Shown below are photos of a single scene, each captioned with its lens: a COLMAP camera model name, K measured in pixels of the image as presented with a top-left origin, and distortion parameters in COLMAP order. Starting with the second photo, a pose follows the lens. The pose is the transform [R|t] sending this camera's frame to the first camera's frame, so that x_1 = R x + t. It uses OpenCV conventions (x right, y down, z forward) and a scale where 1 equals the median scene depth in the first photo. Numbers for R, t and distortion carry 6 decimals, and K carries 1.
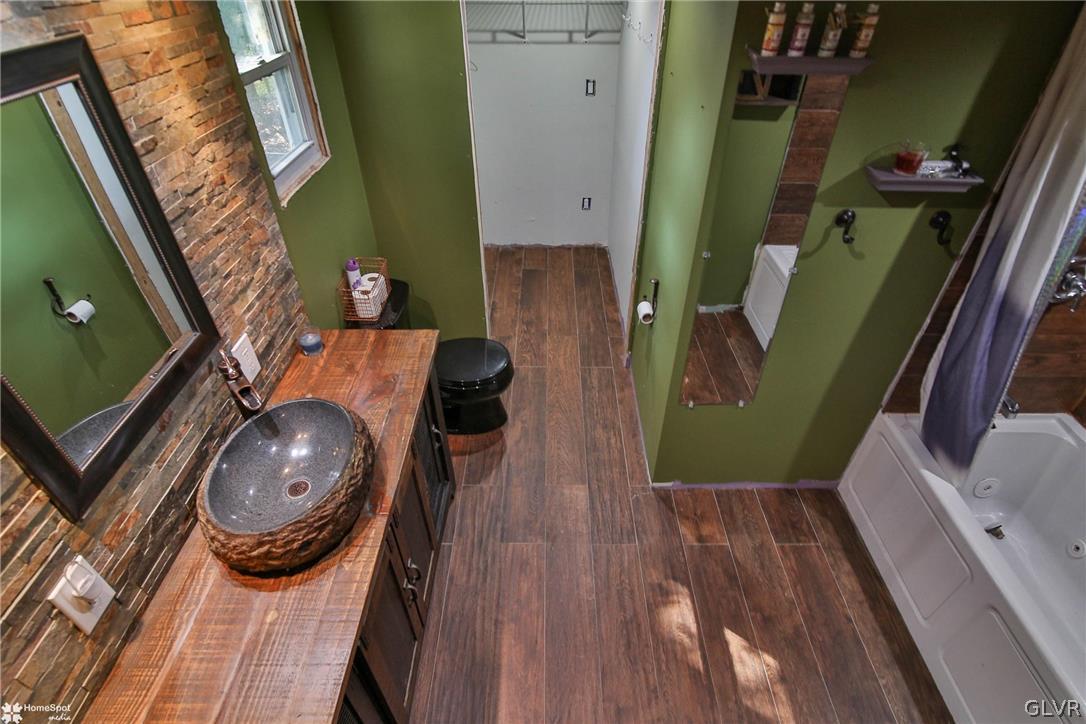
lens RADIAL K [[542.6, 0, 550.2], [0, 542.6, 369.8], [0, 0, 1]] dist [-0.018225, -0.000157]
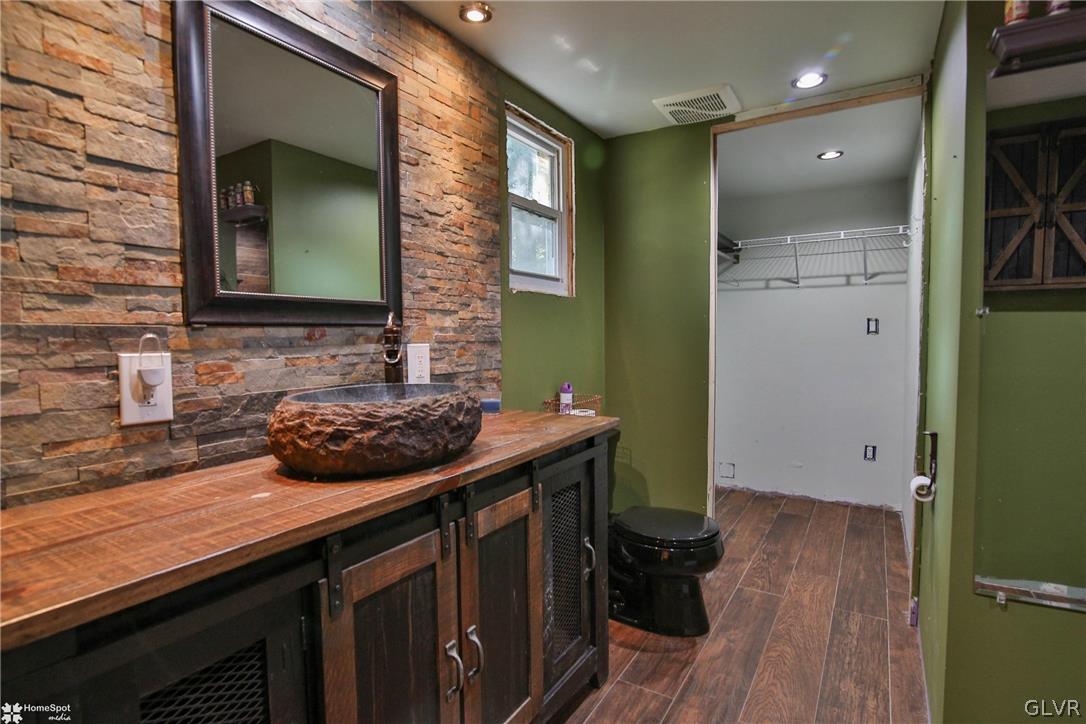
lens RADIAL K [[542.6, 0, 550.2], [0, 542.6, 369.8], [0, 0, 1]] dist [-0.018225, -0.000157]
pose [[0.855876, 0.023552, -0.516645, 0.205647], [-0.317140, 0.813002, -0.488314, 0.442713], [0.408532, 0.581785, 0.703298, 0.394524]]
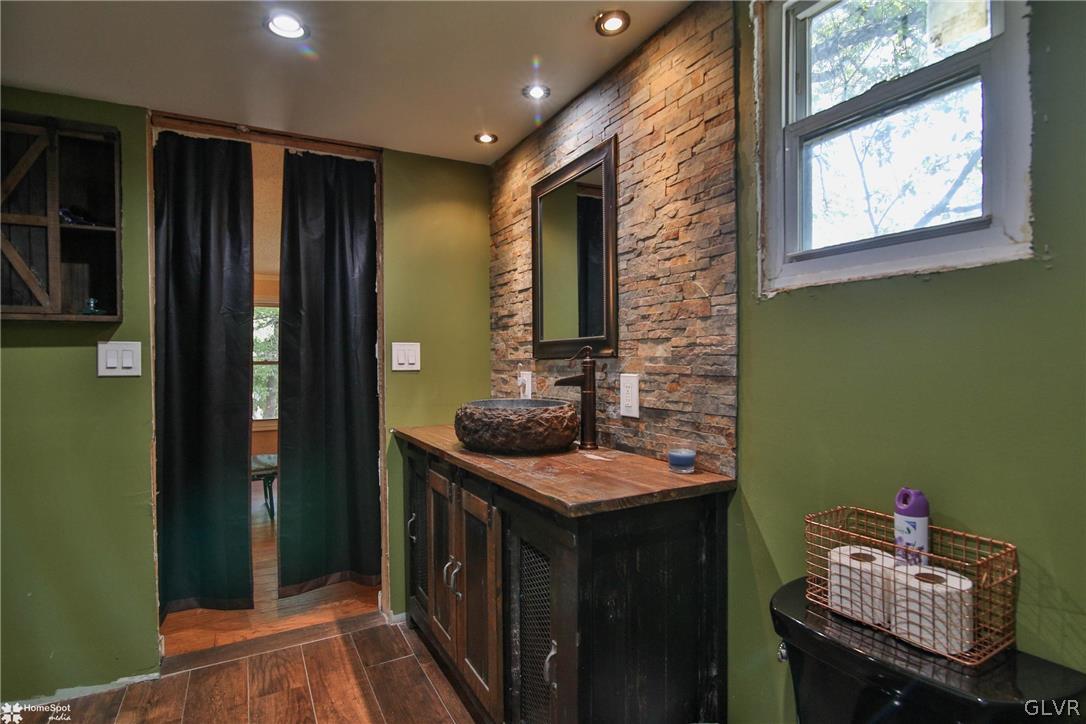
lens RADIAL K [[542.6, 0, 550.2], [0, 542.6, 369.8], [0, 0, 1]] dist [-0.018225, -0.000157]
pose [[-0.874663, 0.014556, -0.484513, 0.100475], [-0.299759, 0.769265, 0.564248, -0.651992], [0.380932, 0.638764, -0.668484, 1.721208]]
